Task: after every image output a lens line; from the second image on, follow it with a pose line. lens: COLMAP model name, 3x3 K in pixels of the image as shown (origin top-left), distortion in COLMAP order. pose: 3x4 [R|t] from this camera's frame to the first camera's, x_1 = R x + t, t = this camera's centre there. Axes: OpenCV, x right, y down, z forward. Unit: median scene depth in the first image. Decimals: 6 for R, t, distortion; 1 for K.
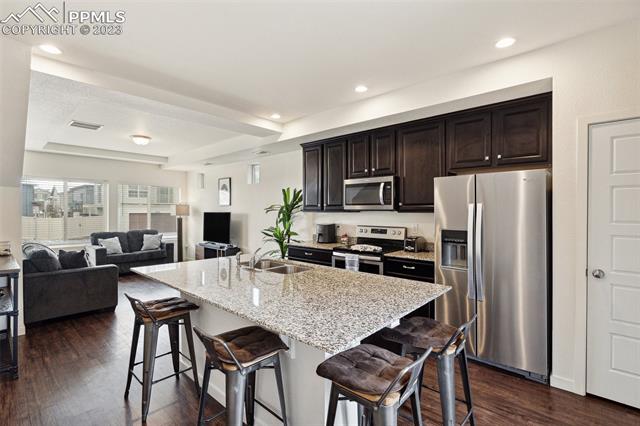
lens RADIAL K [[296.6, 0, 319.0], [0, 296.6, 210.0], [0, 0, 1]] dist [-0.002336, -0.000282]
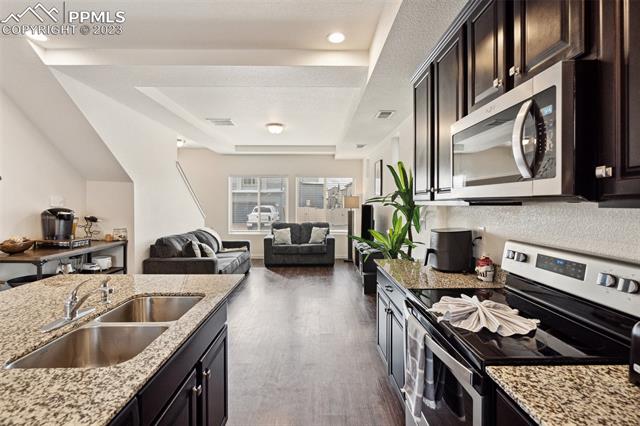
lens RADIAL K [[298.6, 0, 318.7], [0, 298.6, 206.9], [0, 0, 1]] dist [-0.000513, 0.000029]
pose [[0.673650, 0.006761, -0.739020, 0.264310], [0.005197, 0.999890, 0.013885, 0.003547], [0.739032, -0.013194, 0.673541, 0.597267]]
